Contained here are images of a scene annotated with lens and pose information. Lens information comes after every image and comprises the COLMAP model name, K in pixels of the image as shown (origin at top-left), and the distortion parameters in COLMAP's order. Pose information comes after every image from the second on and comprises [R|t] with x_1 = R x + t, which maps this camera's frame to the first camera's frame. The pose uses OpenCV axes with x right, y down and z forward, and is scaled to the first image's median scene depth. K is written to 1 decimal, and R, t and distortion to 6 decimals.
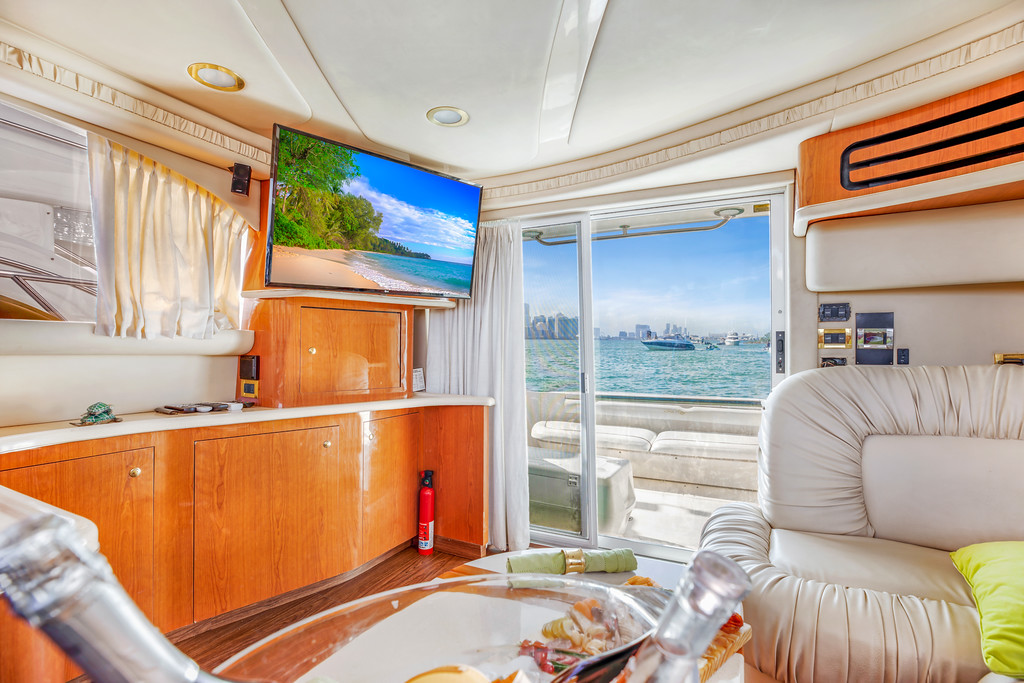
lens RADIAL K [[470.6, 0, 521.8], [0, 470.6, 339.9], [0, 0, 1]] dist [-0.041422, 0.012577]
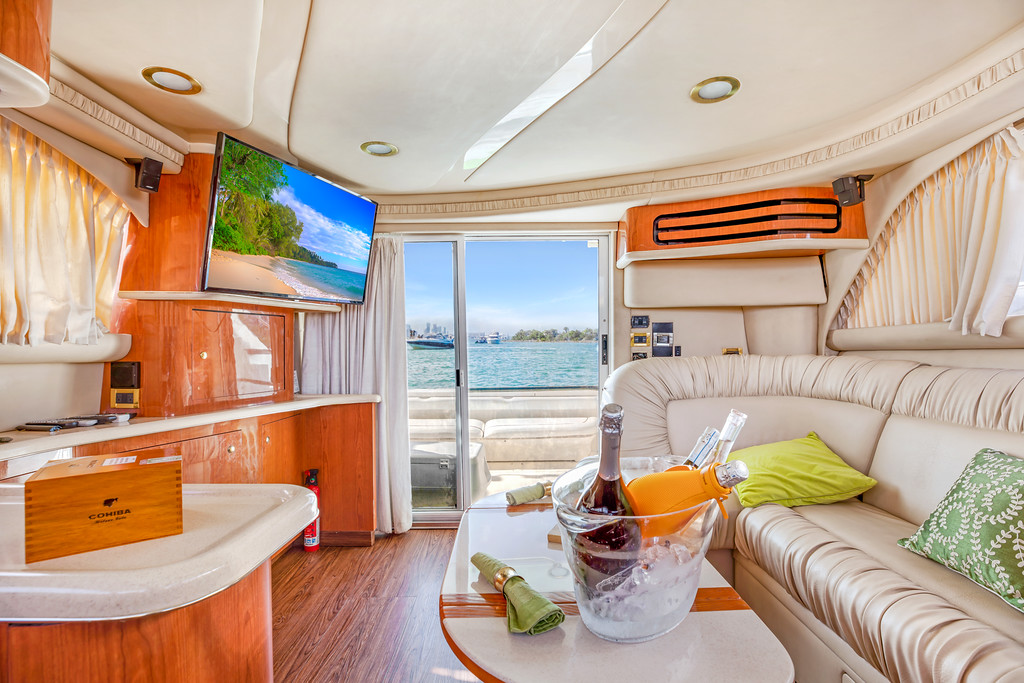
lens RADIAL K [[470.6, 0, 521.8], [0, 470.6, 339.9], [0, 0, 1]] dist [-0.041422, 0.012577]
pose [[0.894072, -0.006039, 0.447883, -0.321695], [0.006203, 0.999980, 0.001100, -0.006063], [-0.447881, 0.001795, 0.894091, -0.161179]]
